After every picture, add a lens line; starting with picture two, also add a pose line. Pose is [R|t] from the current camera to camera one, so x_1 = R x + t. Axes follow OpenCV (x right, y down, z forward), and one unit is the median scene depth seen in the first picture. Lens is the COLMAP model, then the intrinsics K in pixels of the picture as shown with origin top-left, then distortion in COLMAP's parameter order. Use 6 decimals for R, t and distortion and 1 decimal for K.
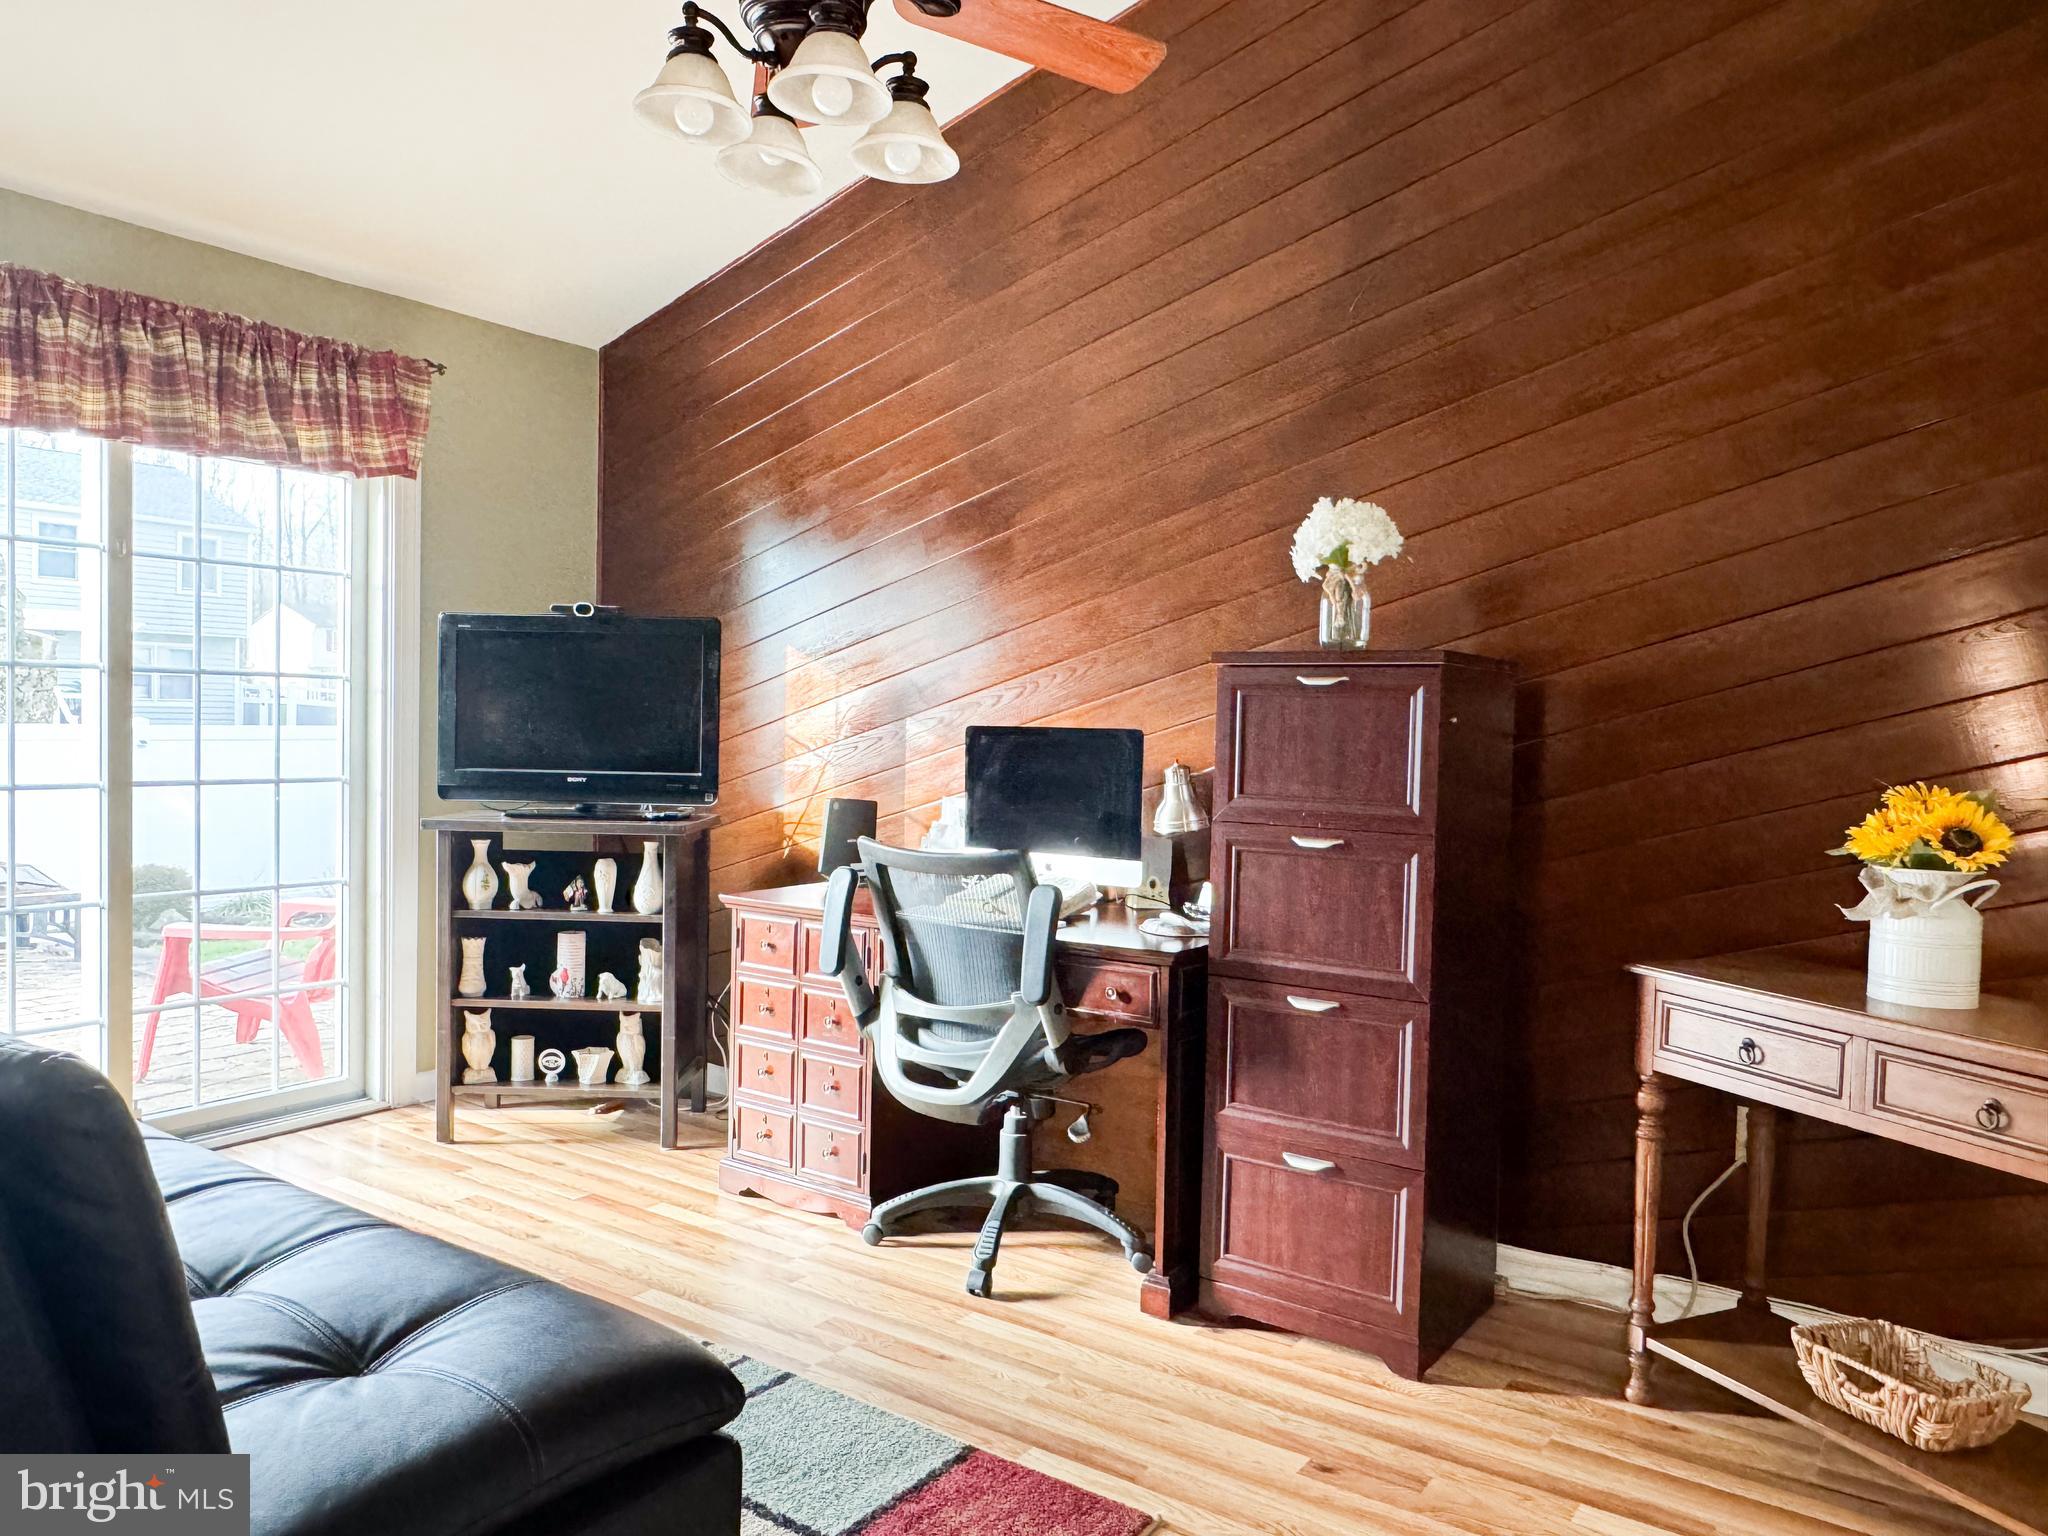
lens RADIAL K [[1435.5, 0, 1013.7], [0, 1435.5, 765.2], [0, 0, 1]] dist [-0.000924, -0.003003]
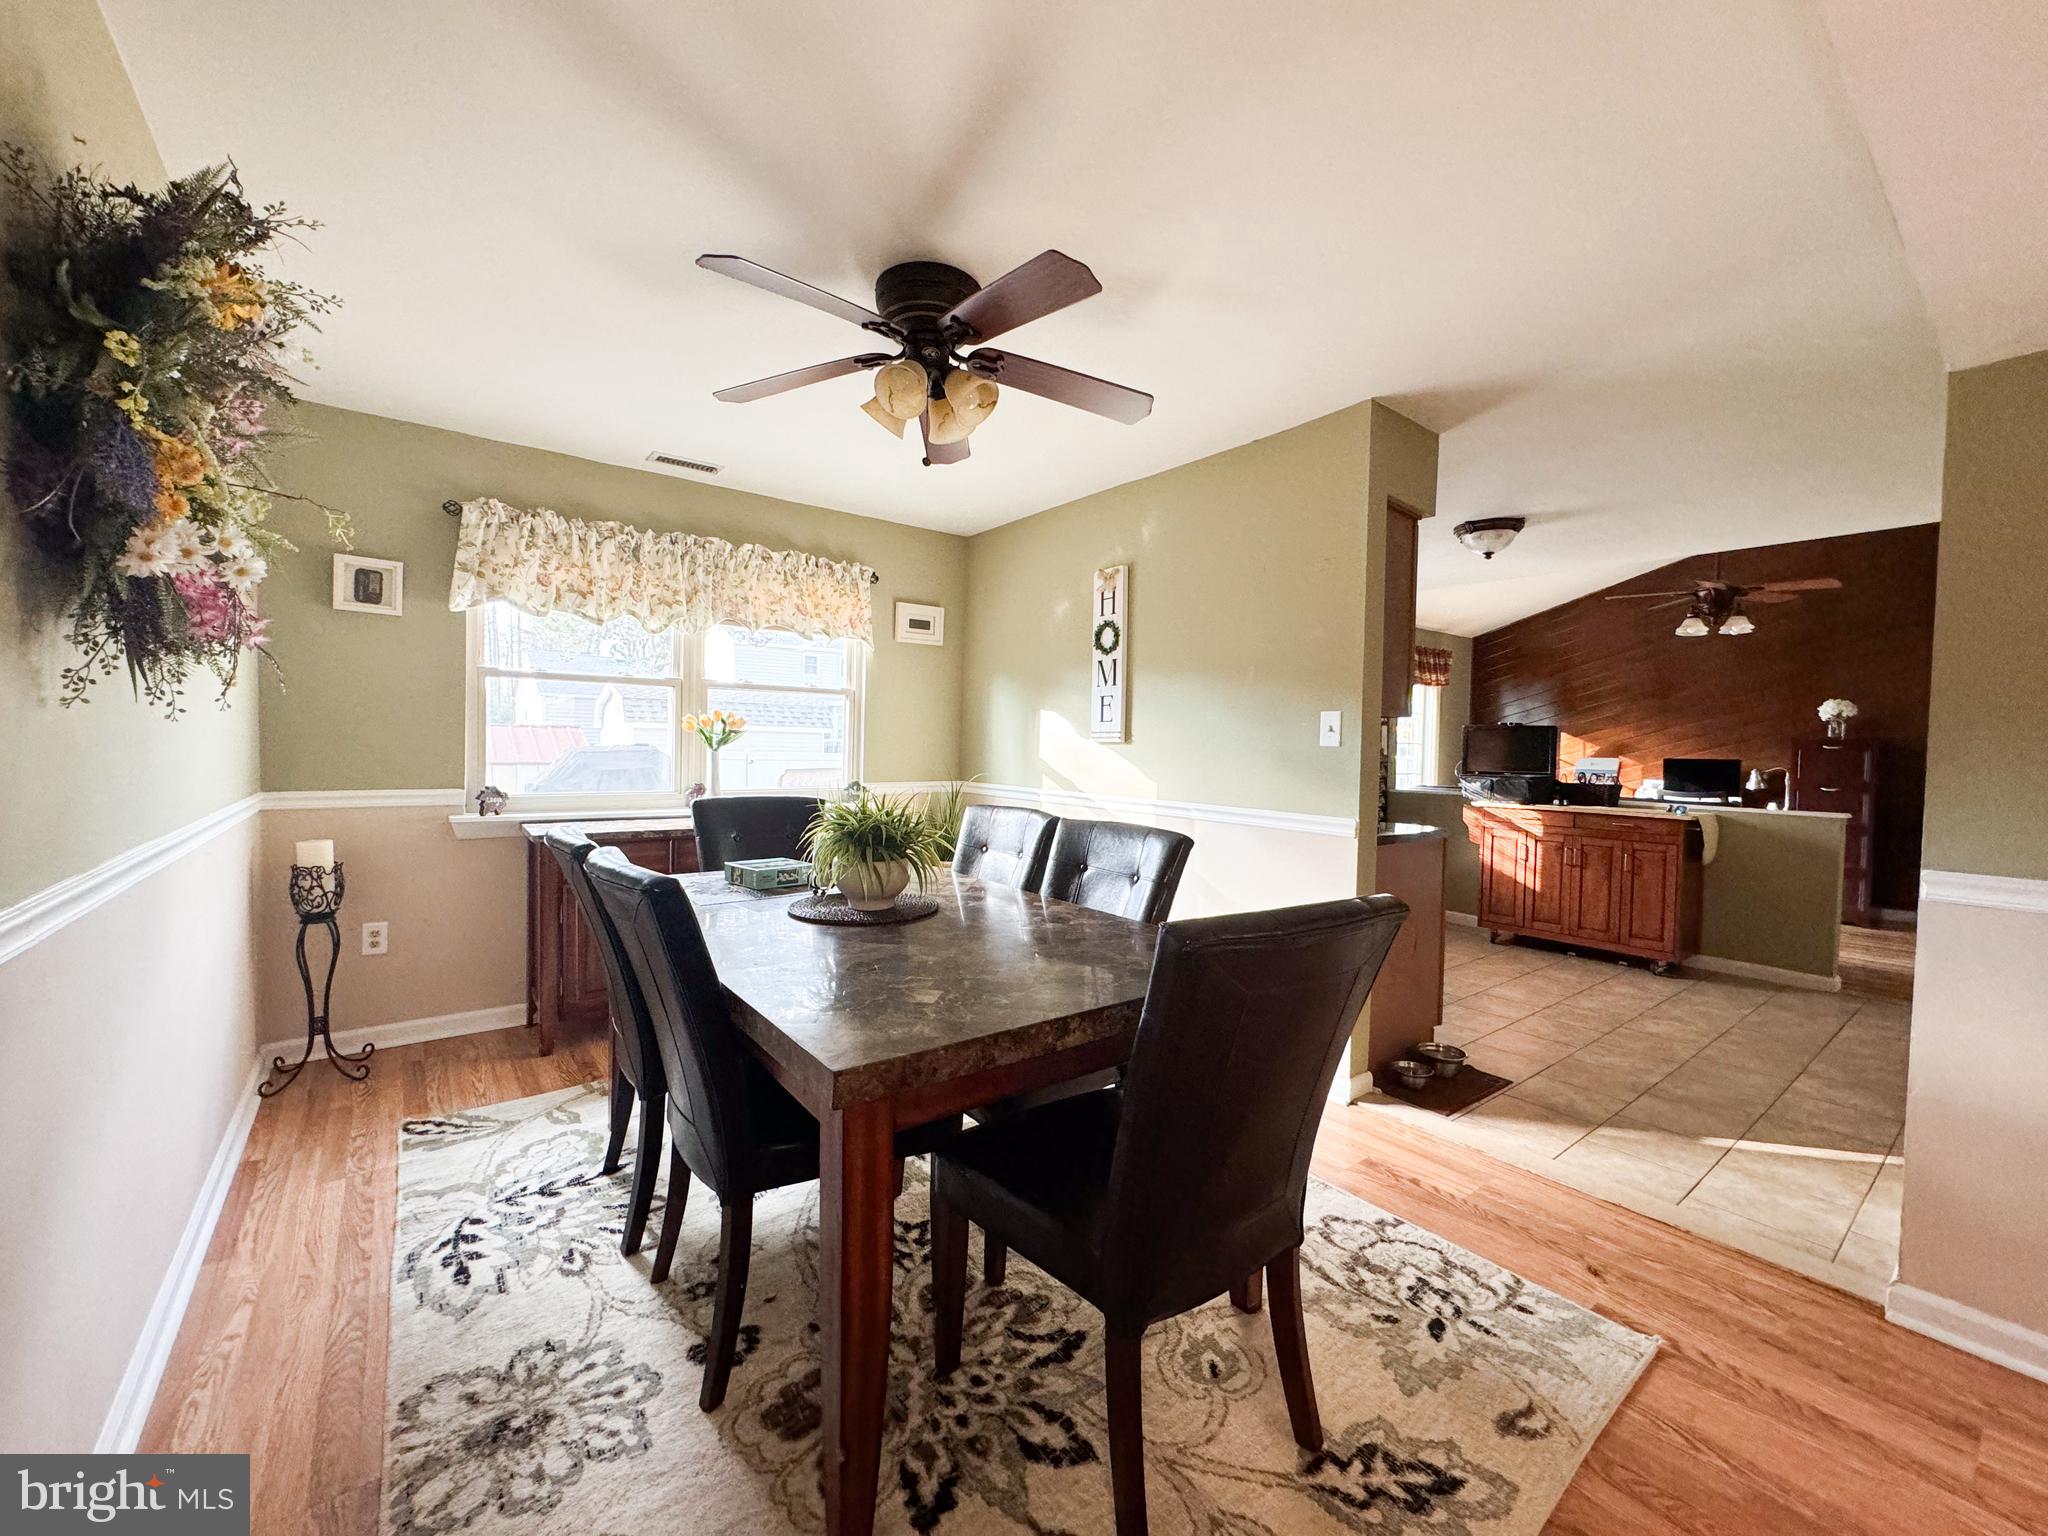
lens RADIAL K [[819.2, 0, 1023.3], [0, 819.2, 763.9], [0, 0, 1]] dist [-0.001311, 0.000275]
pose [[0.953555, 0.001495, -0.301214, -0.927609], [-0.006095, 0.999879, -0.014334, 0.023386], [0.301156, 0.015504, 0.953449, -1.354406]]
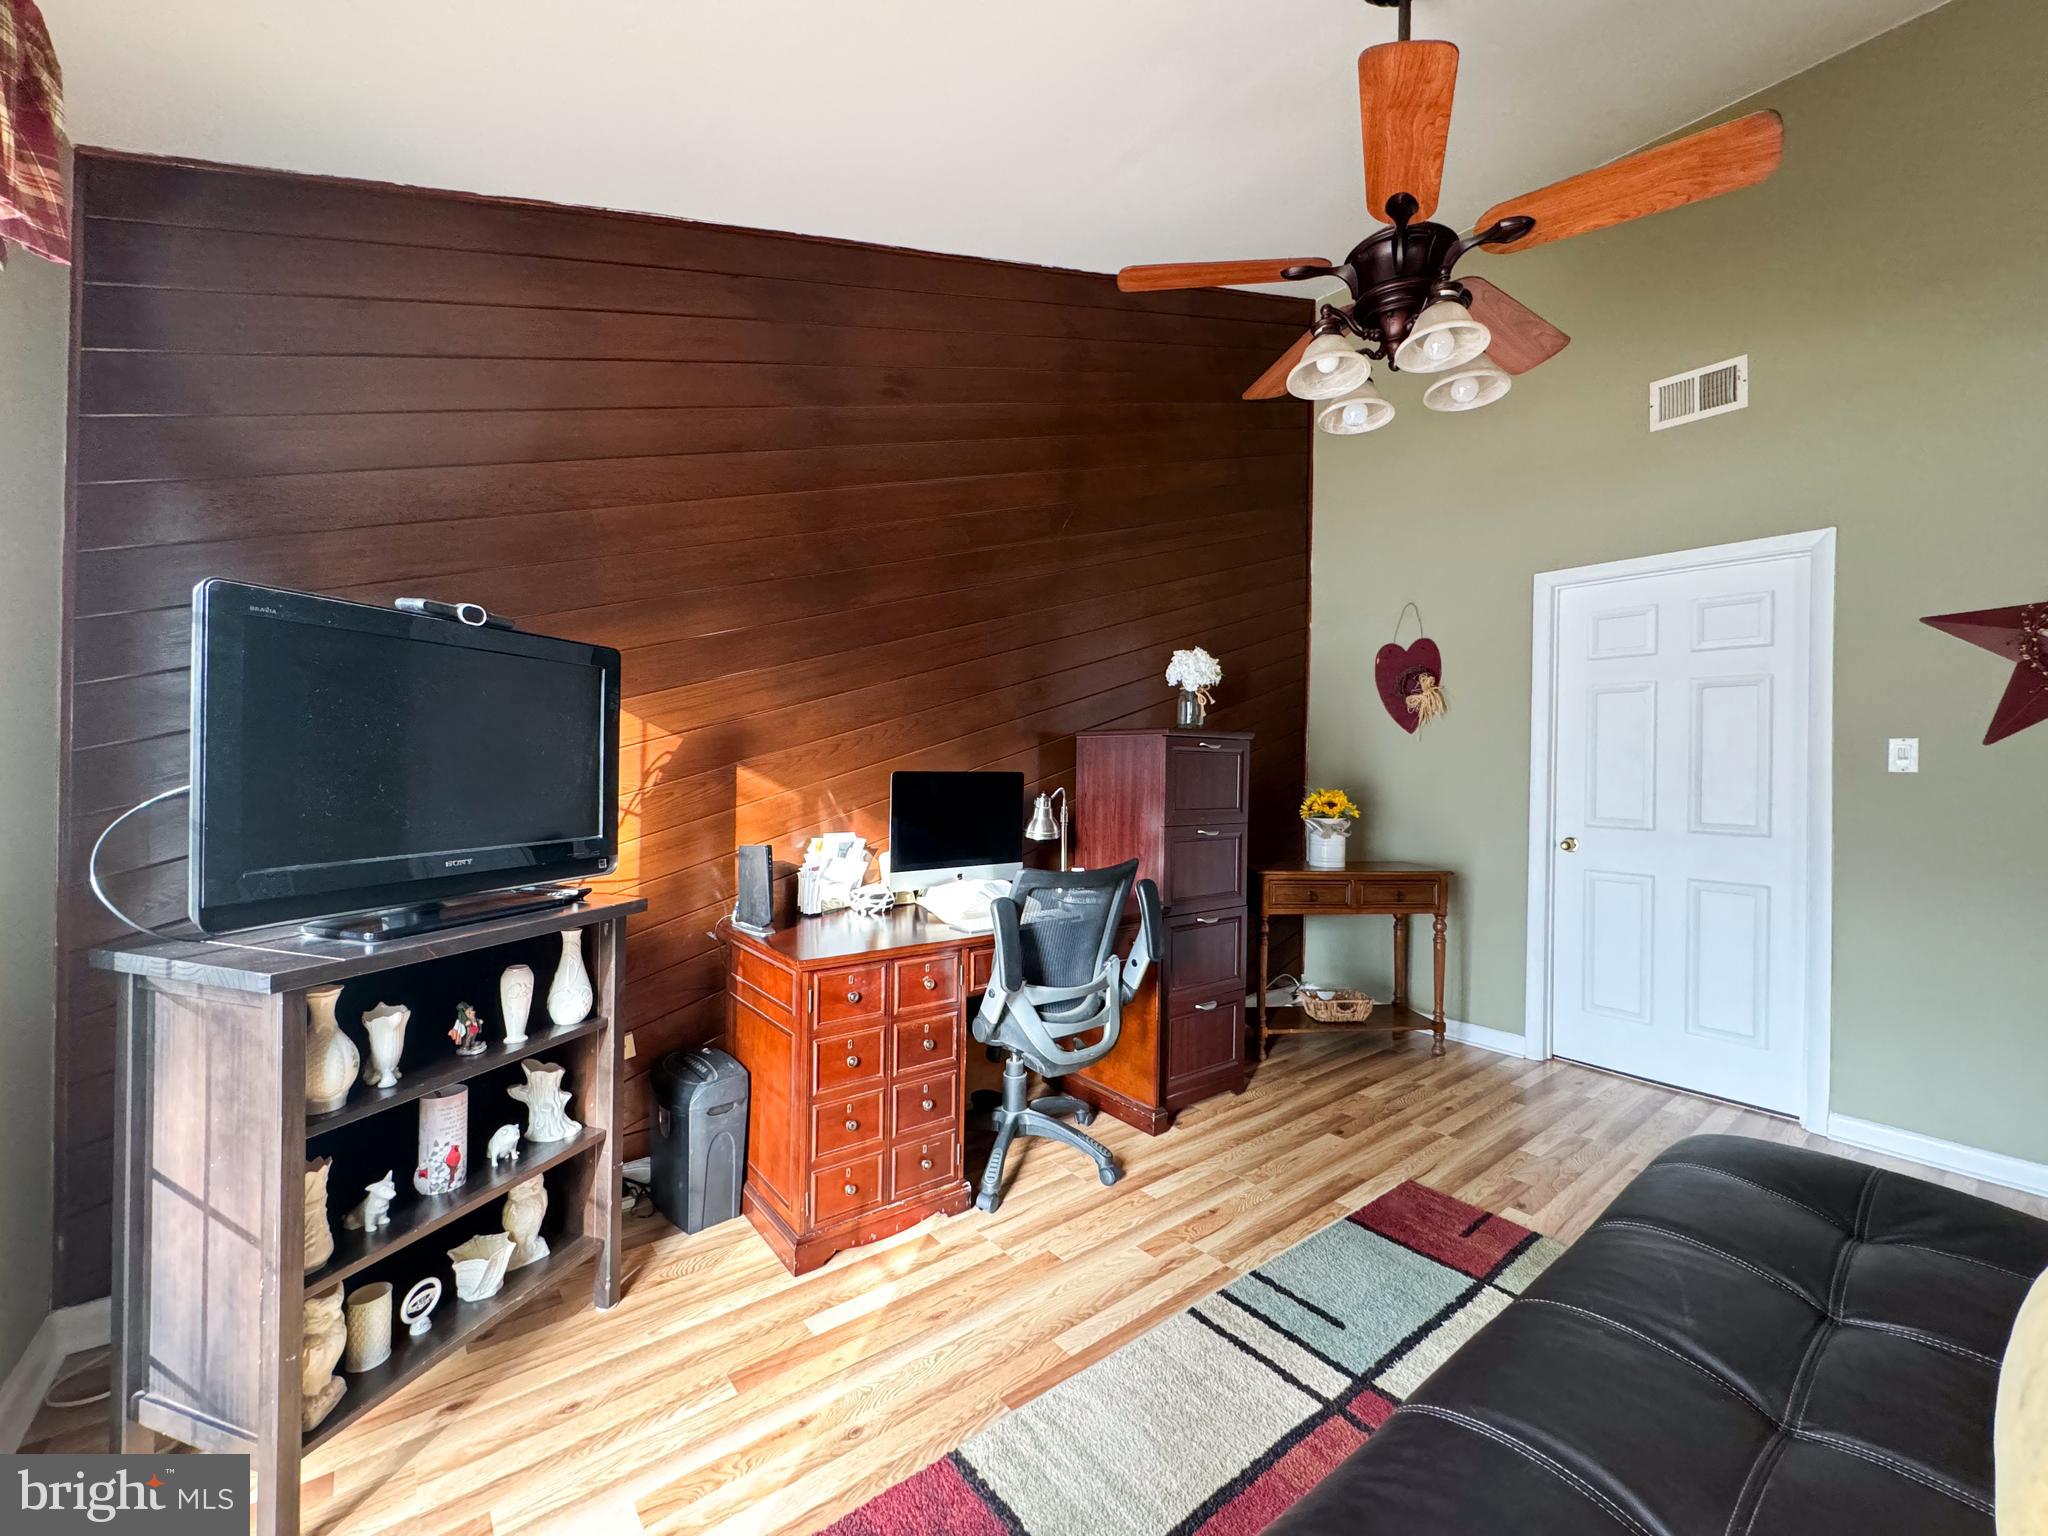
lens RADIAL K [[819.2, 0, 1023.3], [0, 819.2, 763.9], [0, 0, 1]] dist [-0.001311, 0.000275]
pose [[0.284014, -0.017746, 0.958656, -0.683022], [0.017722, 0.999755, 0.013257, -0.042611], [-0.958656, 0.013225, 0.284259, 0.721811]]
